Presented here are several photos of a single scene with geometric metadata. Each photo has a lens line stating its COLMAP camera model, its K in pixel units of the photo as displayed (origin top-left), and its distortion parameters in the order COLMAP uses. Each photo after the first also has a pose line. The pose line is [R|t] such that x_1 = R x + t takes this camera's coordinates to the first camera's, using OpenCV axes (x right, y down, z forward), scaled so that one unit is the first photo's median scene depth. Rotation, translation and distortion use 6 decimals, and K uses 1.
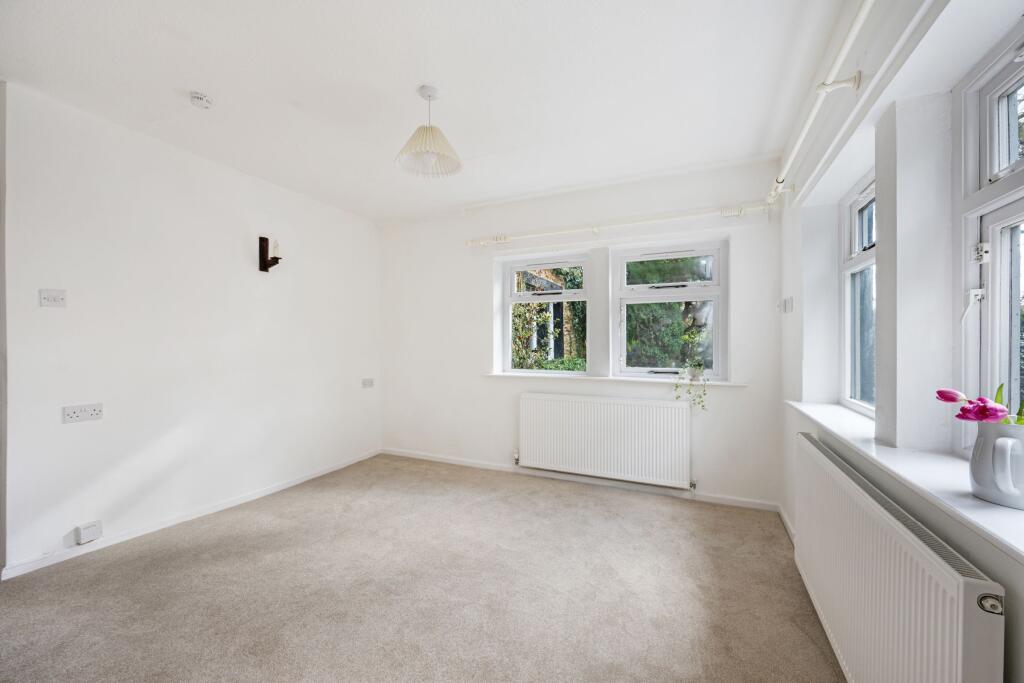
lens RADIAL K [[403.6, 0, 512.0], [0, 403.6, 341.5], [0, 0, 1]] dist [0.000568, 0.000021]
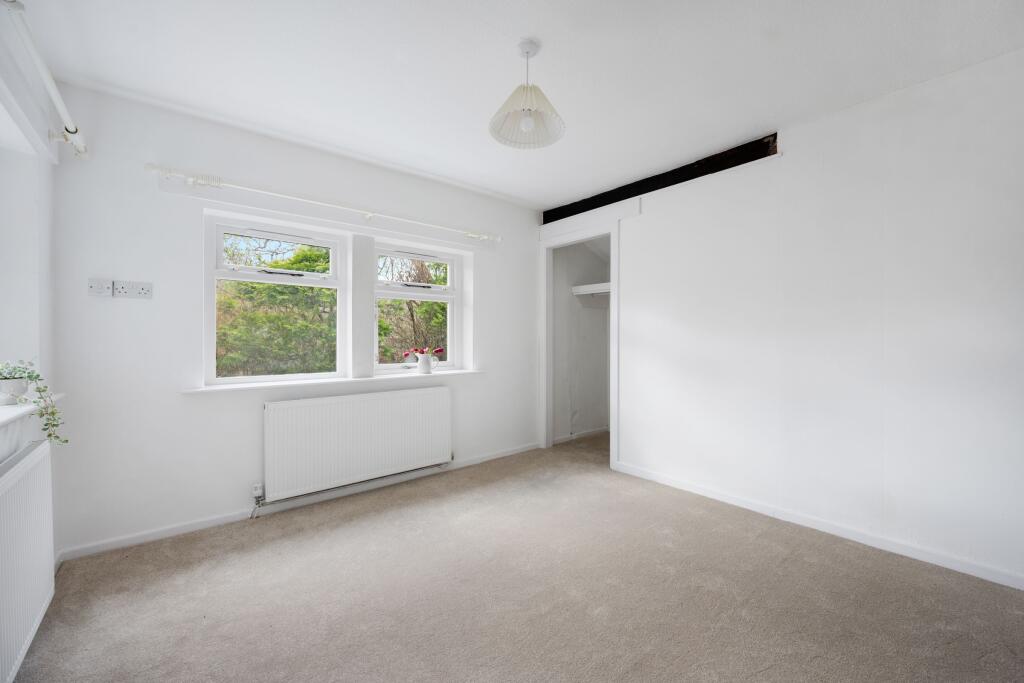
lens RADIAL K [[403.6, 0, 512.0], [0, 403.6, 341.5], [0, 0, 1]] dist [0.000568, 0.000021]
pose [[0.420713, -0.000747, 0.907193, -0.469048], [0.000452, 1.000000, 0.000614, 0.014117], [-0.907193, 0.000151, 0.420714, 0.293123]]
